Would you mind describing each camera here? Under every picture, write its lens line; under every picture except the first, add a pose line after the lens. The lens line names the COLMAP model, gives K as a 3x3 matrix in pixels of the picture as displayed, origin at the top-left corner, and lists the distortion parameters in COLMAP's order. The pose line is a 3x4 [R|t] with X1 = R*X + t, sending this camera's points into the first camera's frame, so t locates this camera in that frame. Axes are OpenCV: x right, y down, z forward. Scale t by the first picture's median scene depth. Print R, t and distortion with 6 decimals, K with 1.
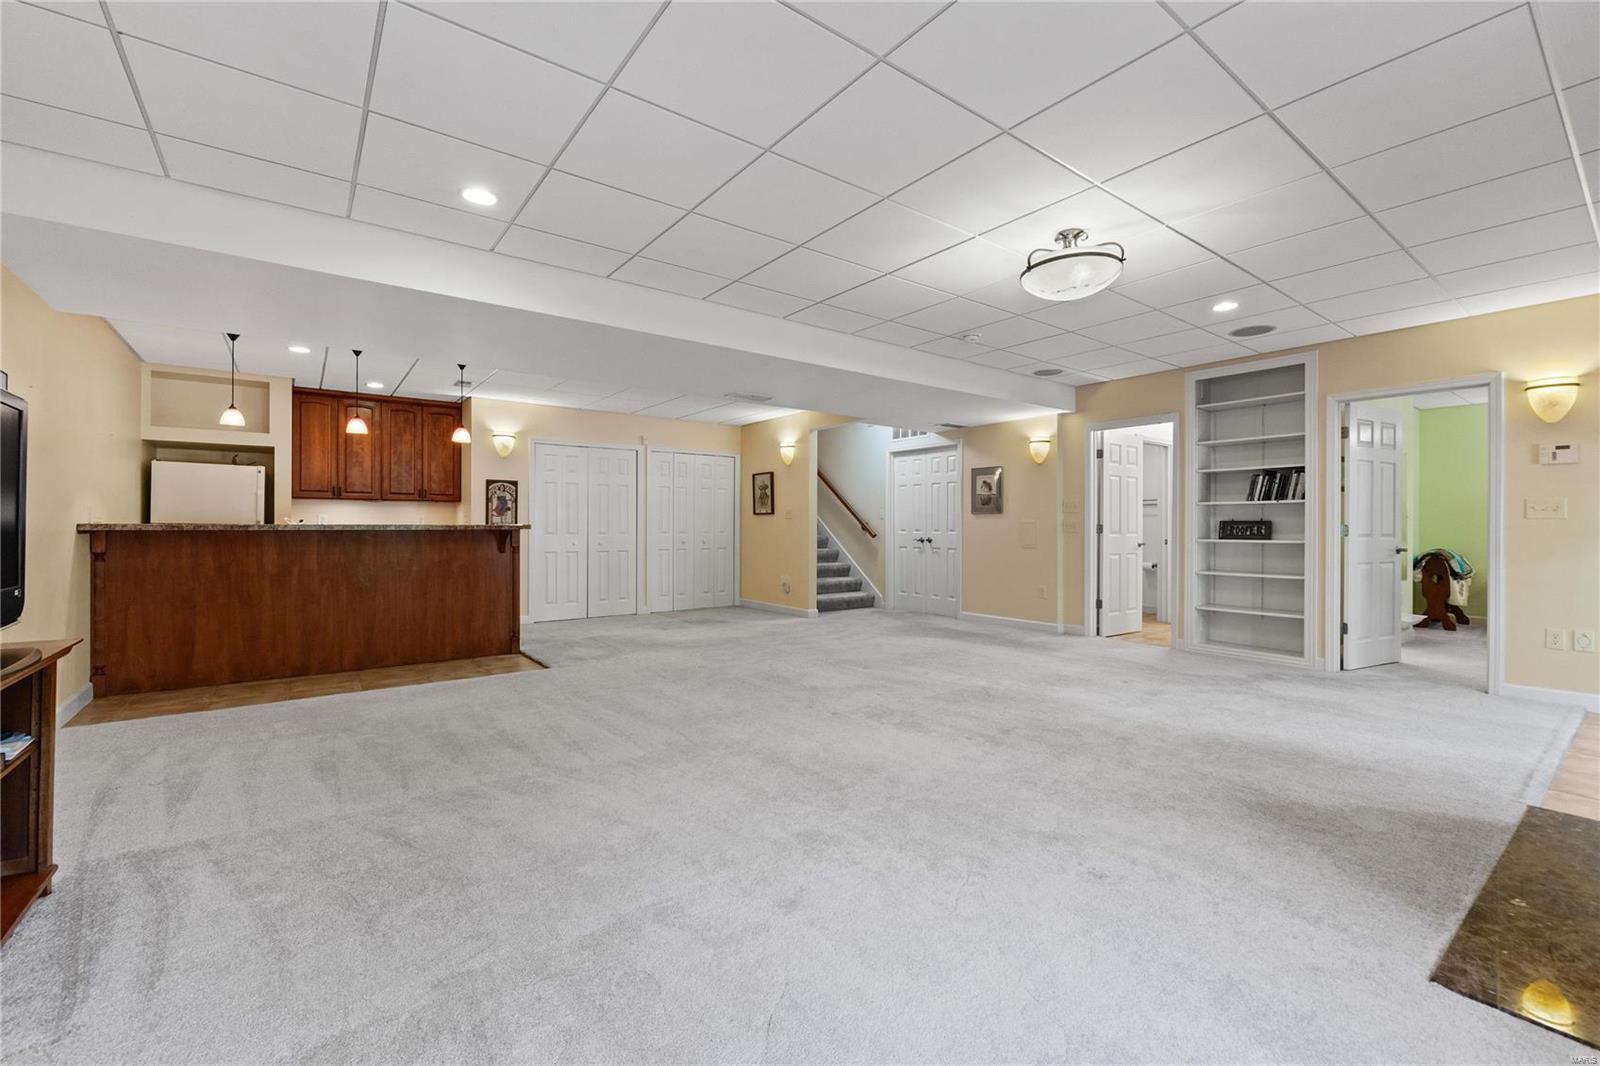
lens RADIAL K [[680.6, 0, 845.2], [0, 680.6, 532.0], [0, 0, 1]] dist [-0.017077, 0.000056]
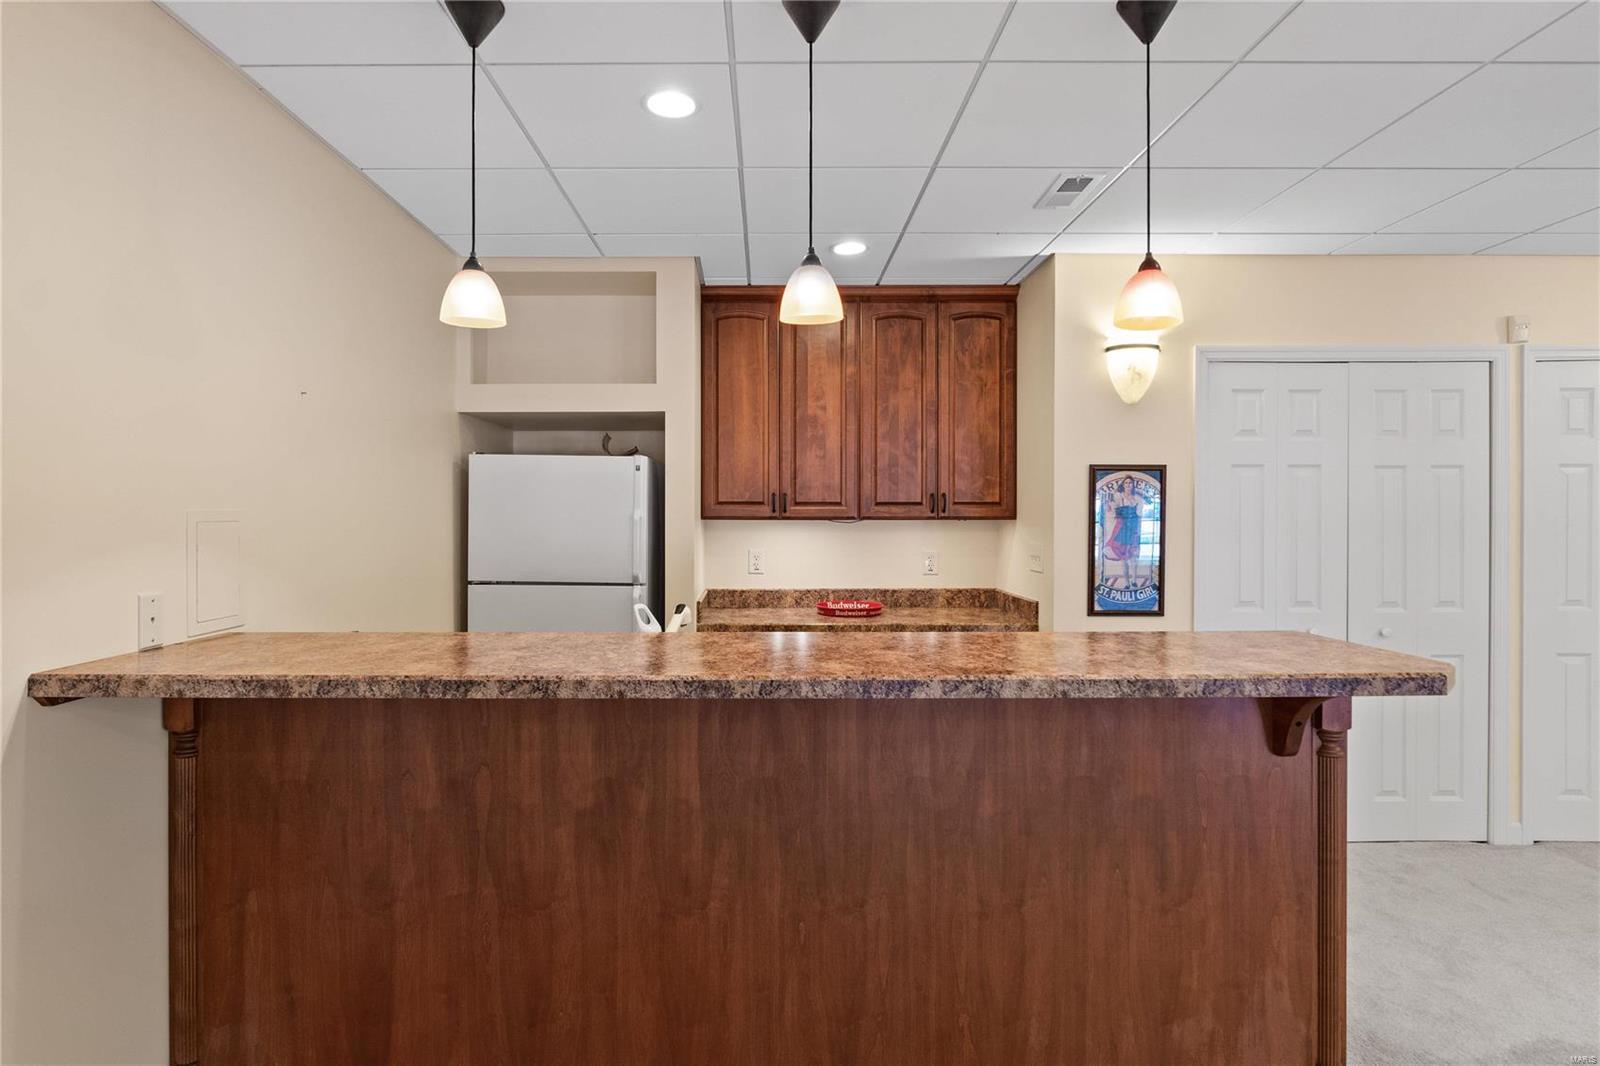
lens RADIAL K [[903.7, 0, 800.0], [0, 903.7, 533.0], [0, 0, 1]] dist [-0.000970, -0.000408]
pose [[0.799028, 0.005673, -0.601267, -0.388790], [0.000736, 0.999946, 0.010412, -0.048760], [0.601293, -0.008762, 0.798981, 0.539918]]
